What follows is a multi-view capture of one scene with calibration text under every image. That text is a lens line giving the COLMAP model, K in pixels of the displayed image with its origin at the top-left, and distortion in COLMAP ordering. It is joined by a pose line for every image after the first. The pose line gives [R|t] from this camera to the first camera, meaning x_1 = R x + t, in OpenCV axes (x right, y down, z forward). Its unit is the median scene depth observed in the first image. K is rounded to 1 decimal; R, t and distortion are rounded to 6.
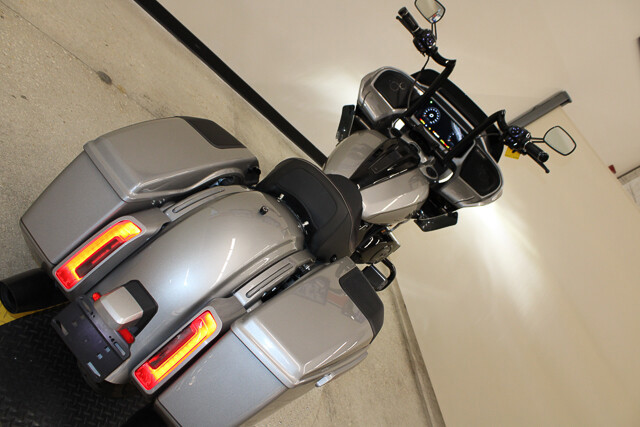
lens RADIAL K [[544.4, 0, 320.0], [0, 544.4, 213.5], [0, 0, 1]] dist [-0.159992, 0.150944]
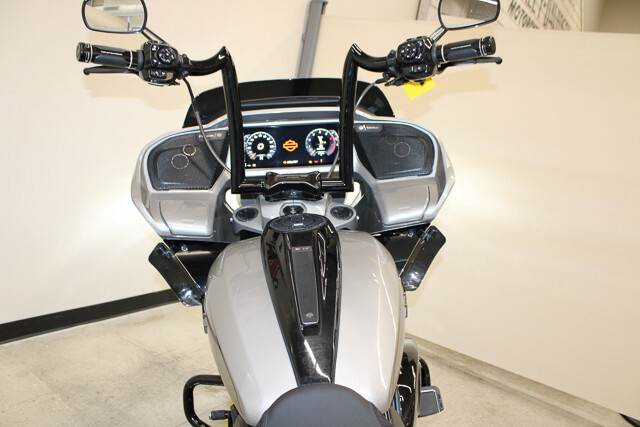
lens RADIAL K [[544.4, 0, 320.0], [0, 544.4, 213.5], [0, 0, 1]] dist [-0.159992, 0.150944]
pose [[0.607549, -0.756952, 0.240642, 0.055590], [0.764319, 0.639583, 0.082164, -0.148314], [-0.216104, 0.134008, 0.967130, 0.471759]]
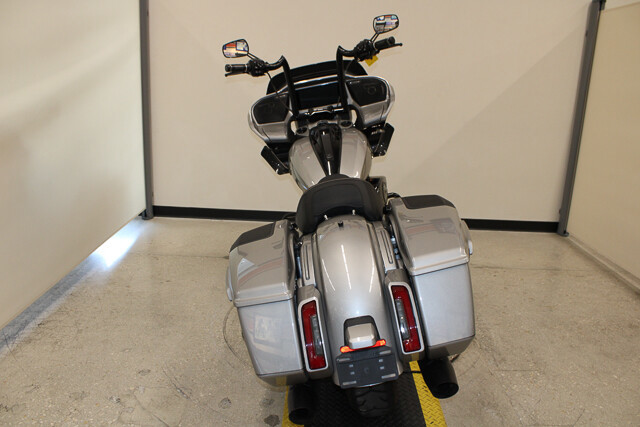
lens RADIAL K [[544.4, 0, 320.0], [0, 544.4, 213.5], [0, 0, 1]] dist [-0.159992, 0.150944]
pose [[0.530104, -0.838230, 0.127907, -0.156552], [0.842618, 0.537616, 0.031045, -0.057975], [-0.094788, 0.091319, 0.991300, -0.189736]]
